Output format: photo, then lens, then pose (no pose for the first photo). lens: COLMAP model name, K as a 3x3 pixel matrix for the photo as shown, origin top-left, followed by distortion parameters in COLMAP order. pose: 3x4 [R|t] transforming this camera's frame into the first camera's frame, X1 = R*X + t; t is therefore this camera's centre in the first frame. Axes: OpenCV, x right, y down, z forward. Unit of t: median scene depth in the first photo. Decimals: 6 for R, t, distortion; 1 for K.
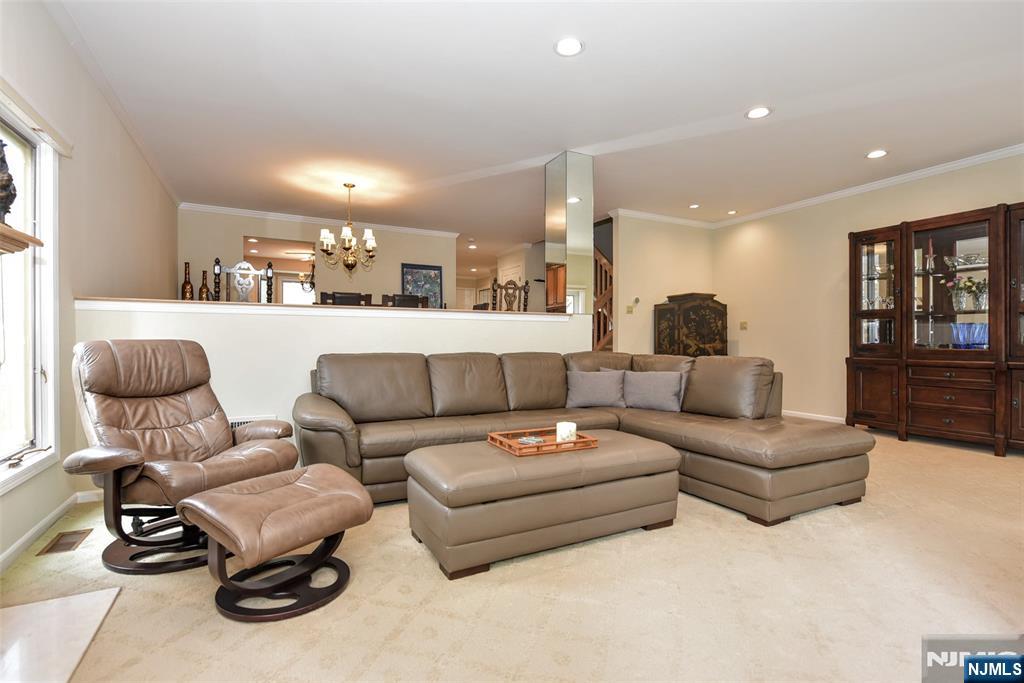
lens RADIAL K [[484.8, 0, 512.0], [0, 484.8, 341.5], [0, 0, 1]] dist [0.013497, 0.000066]
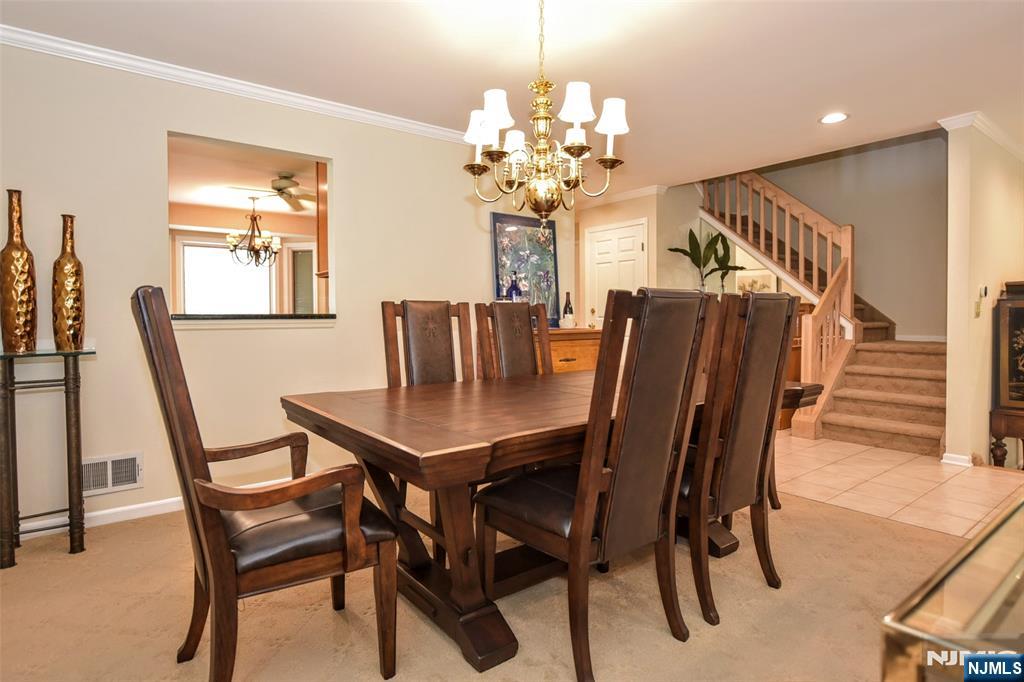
lens RADIAL K [[546.6, 0, 512.0], [0, 546.6, 341.0], [0, 0, 1]] dist [-0.001710, -0.000307]
pose [[0.988899, -0.011289, 0.148160, -0.281913], [0.004779, 0.999010, 0.044223, -0.052171], [-0.148513, -0.043024, 0.987974, 0.421417]]
